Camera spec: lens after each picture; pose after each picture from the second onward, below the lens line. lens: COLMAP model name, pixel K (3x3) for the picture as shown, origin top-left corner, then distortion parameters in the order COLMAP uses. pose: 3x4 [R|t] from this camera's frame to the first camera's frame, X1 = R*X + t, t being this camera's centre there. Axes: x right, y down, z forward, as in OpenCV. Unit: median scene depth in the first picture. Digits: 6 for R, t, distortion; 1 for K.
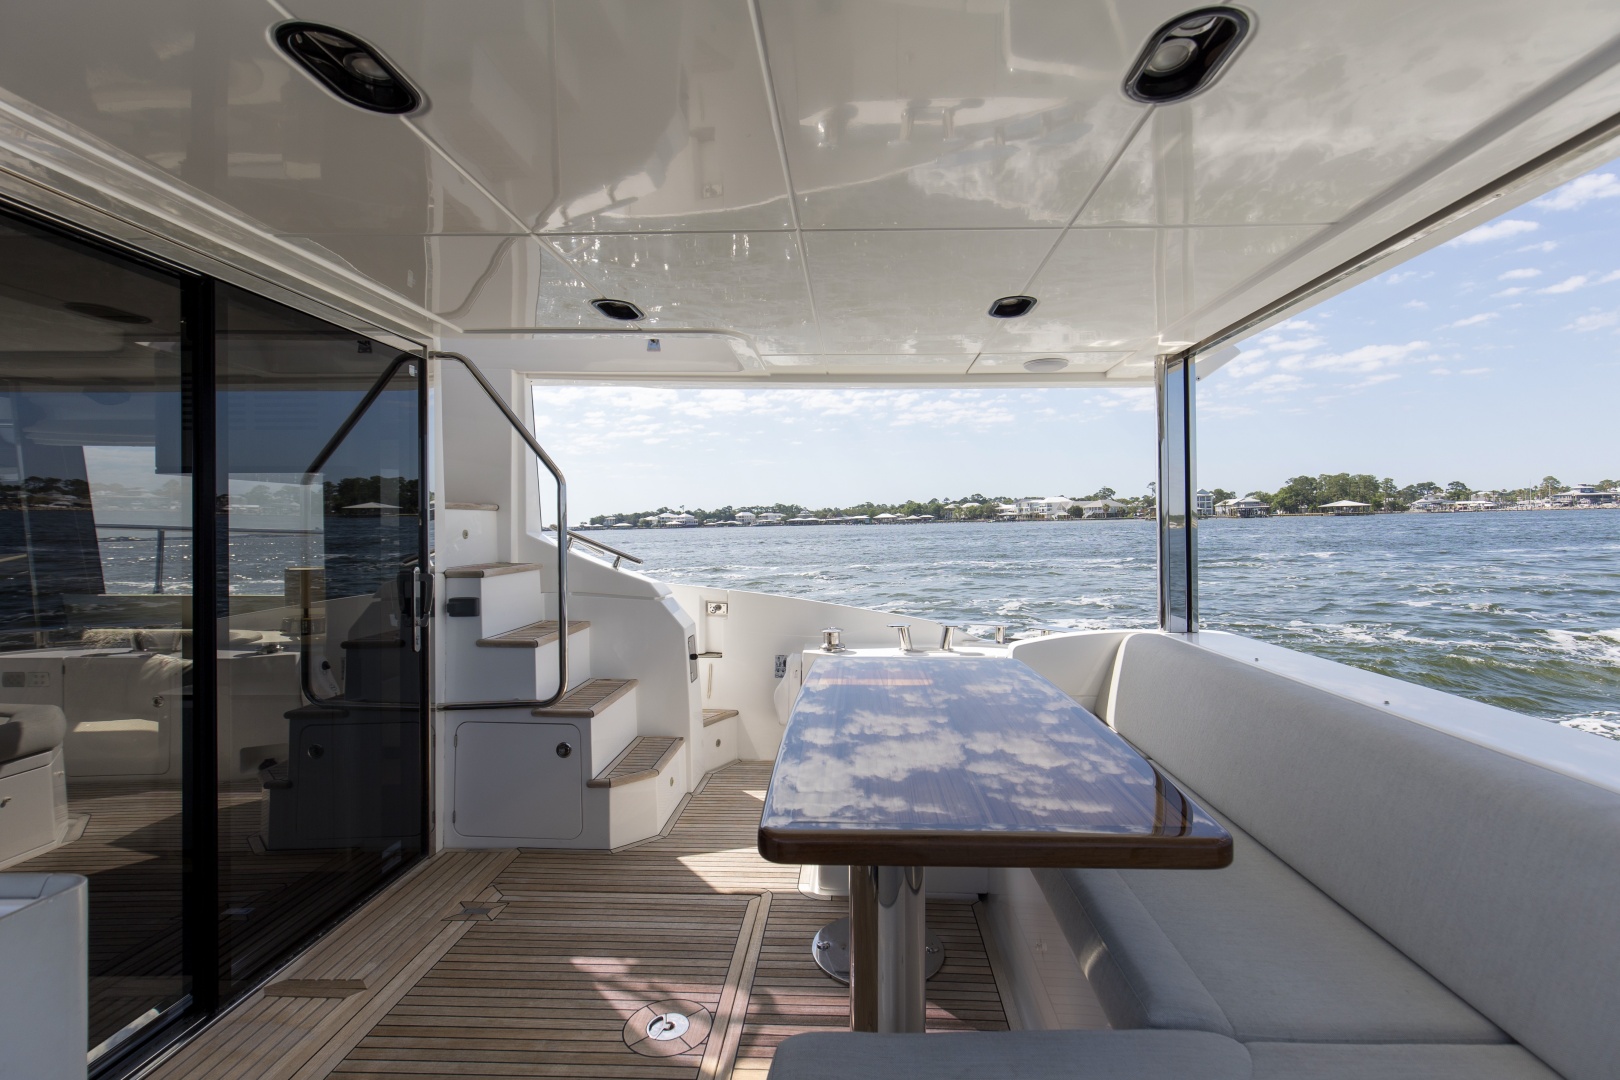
lens RADIAL K [[754.3, 0, 844.4], [0, 754.3, 535.2], [0, 0, 1]] dist [0.001487, 0.000348]
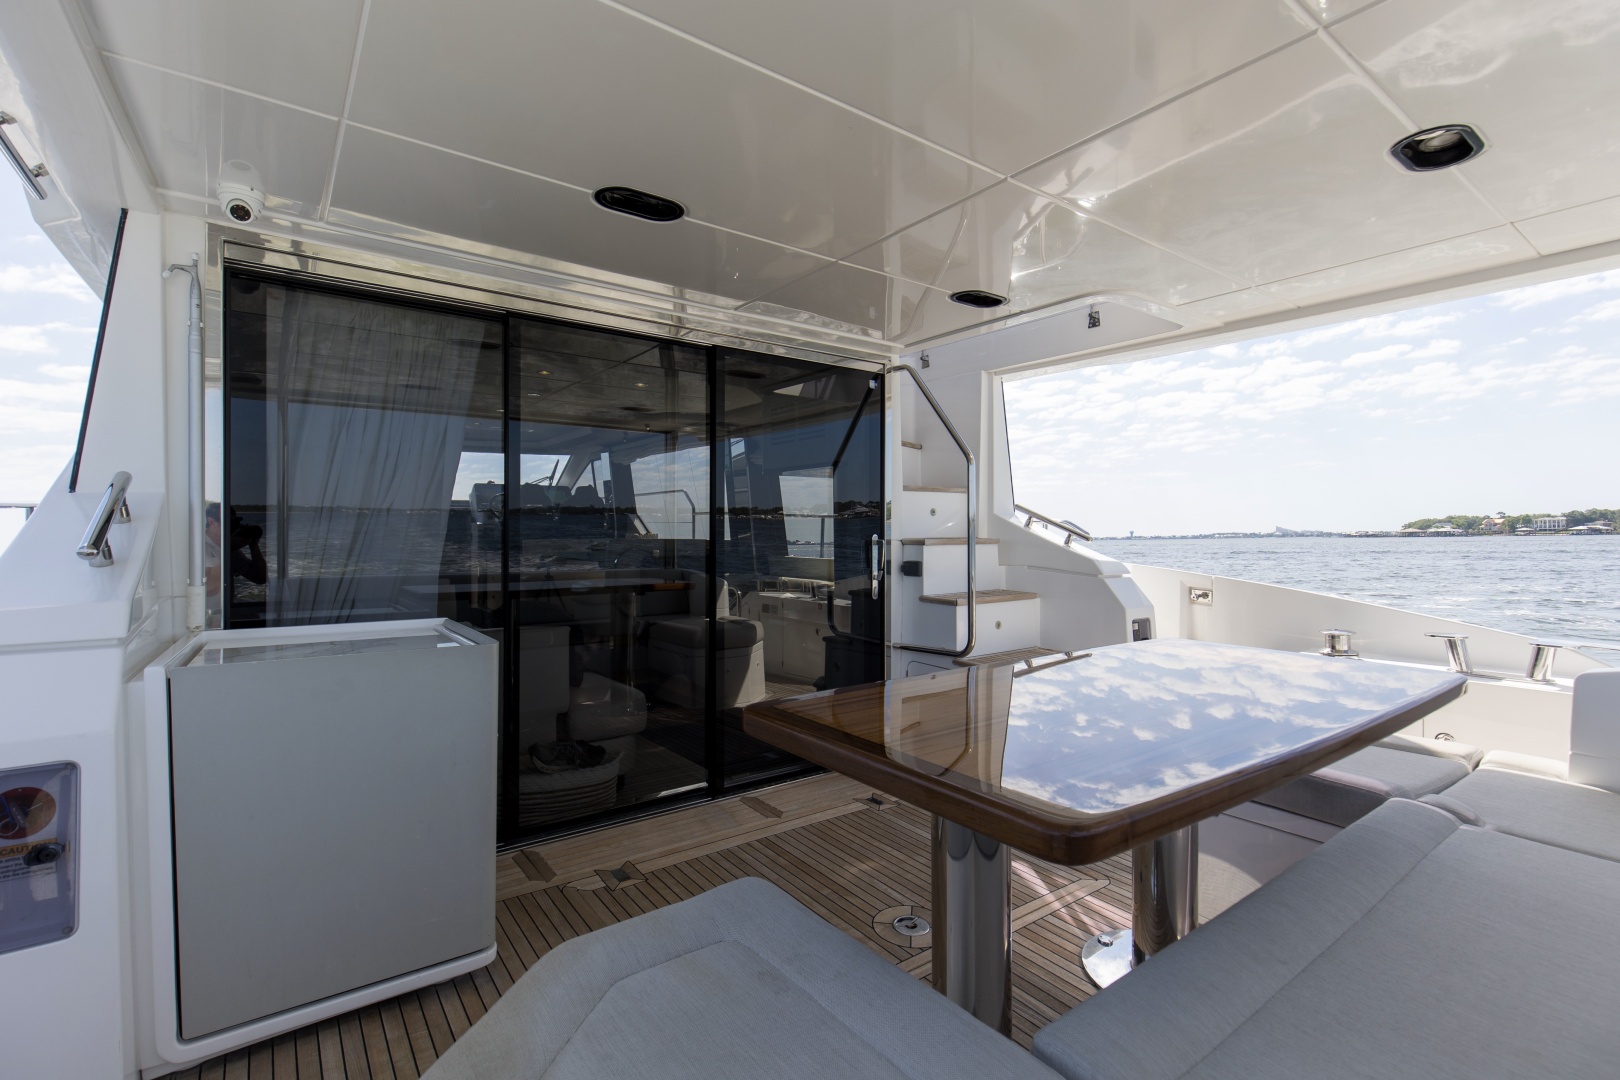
lens RADIAL K [[732.5, 0, 810.0], [0, 732.5, 540.0], [0, 0, 1]] dist [-0.000137, -0.000050]
pose [[0.606258, 0.011327, -0.795187, 0.354418], [-0.010316, 0.999926, 0.006379, 0.042370], [0.795201, 0.004336, 0.606330, 0.135265]]
